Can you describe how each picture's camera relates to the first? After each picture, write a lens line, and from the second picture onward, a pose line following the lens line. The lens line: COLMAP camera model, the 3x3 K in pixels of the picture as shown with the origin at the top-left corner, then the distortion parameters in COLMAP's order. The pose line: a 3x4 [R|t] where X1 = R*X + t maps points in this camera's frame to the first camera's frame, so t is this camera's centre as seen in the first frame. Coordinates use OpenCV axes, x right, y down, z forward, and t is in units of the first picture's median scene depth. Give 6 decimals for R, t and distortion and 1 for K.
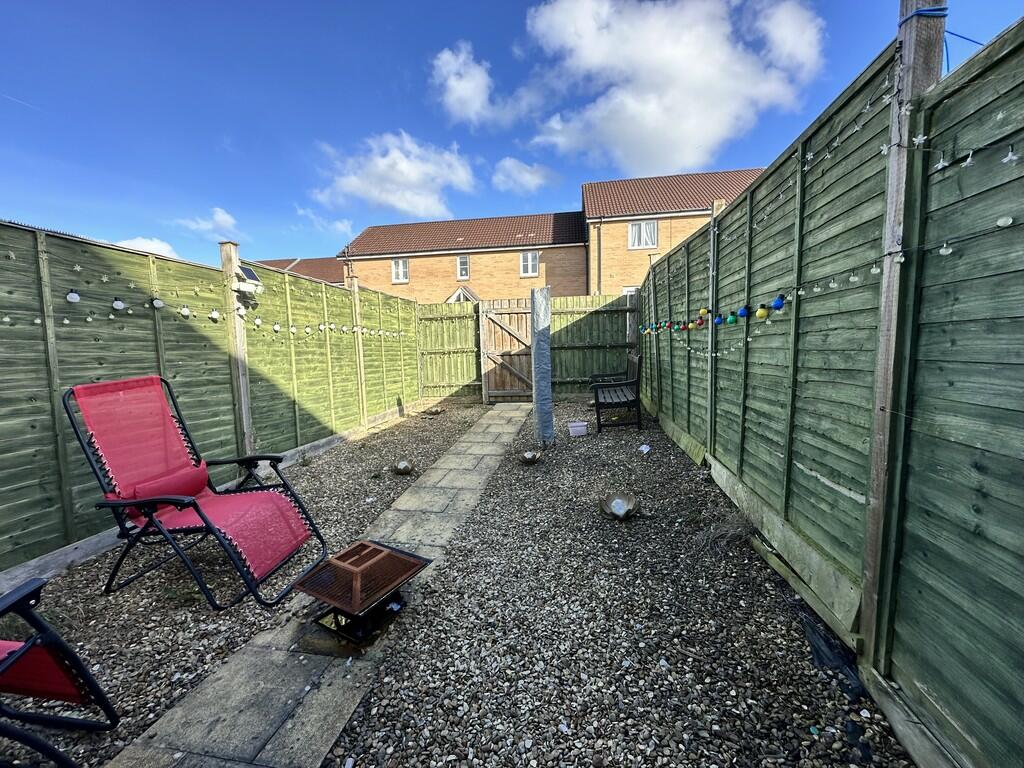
lens RADIAL K [[408.1, 0, 520.8], [0, 408.1, 384.7], [0, 0, 1]] dist [-0.006998, 0.000753]
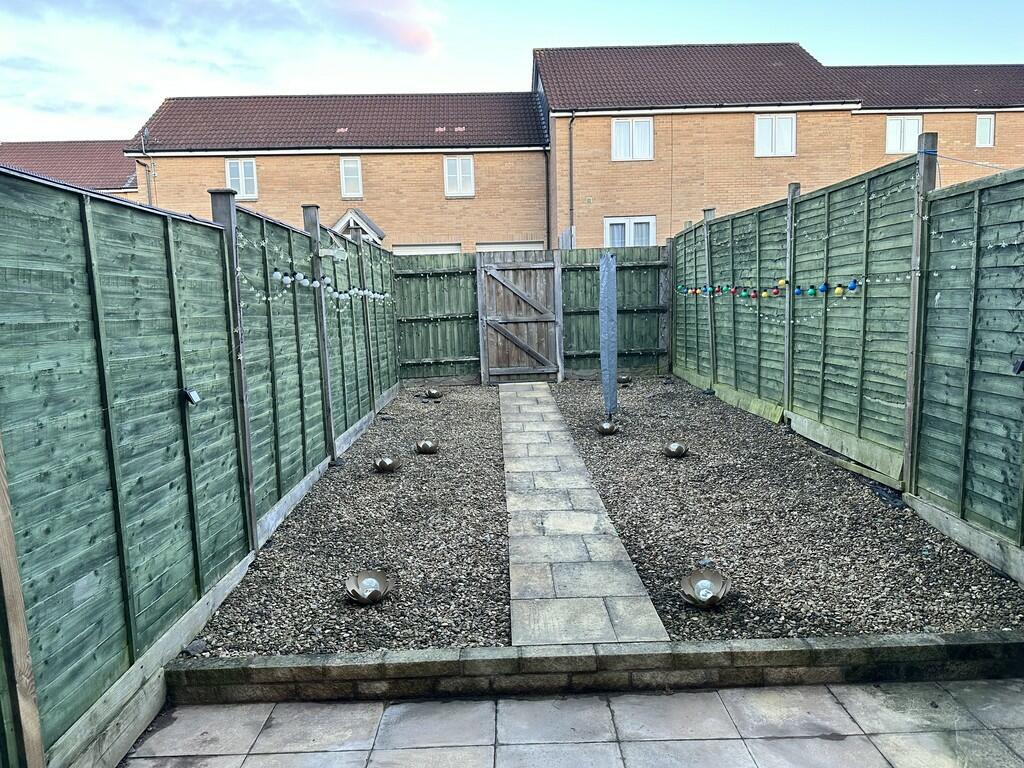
lens RADIAL K [[718.8, 0, 506.9], [0, 718.8, 388.7], [0, 0, 1]] dist [0.021502, -0.024224]
pose [[0.985941, -0.026783, 0.164935, -0.856199], [0.022647, 0.999381, 0.026905, 0.054567], [-0.165553, -0.022791, 0.985937, -1.125867]]
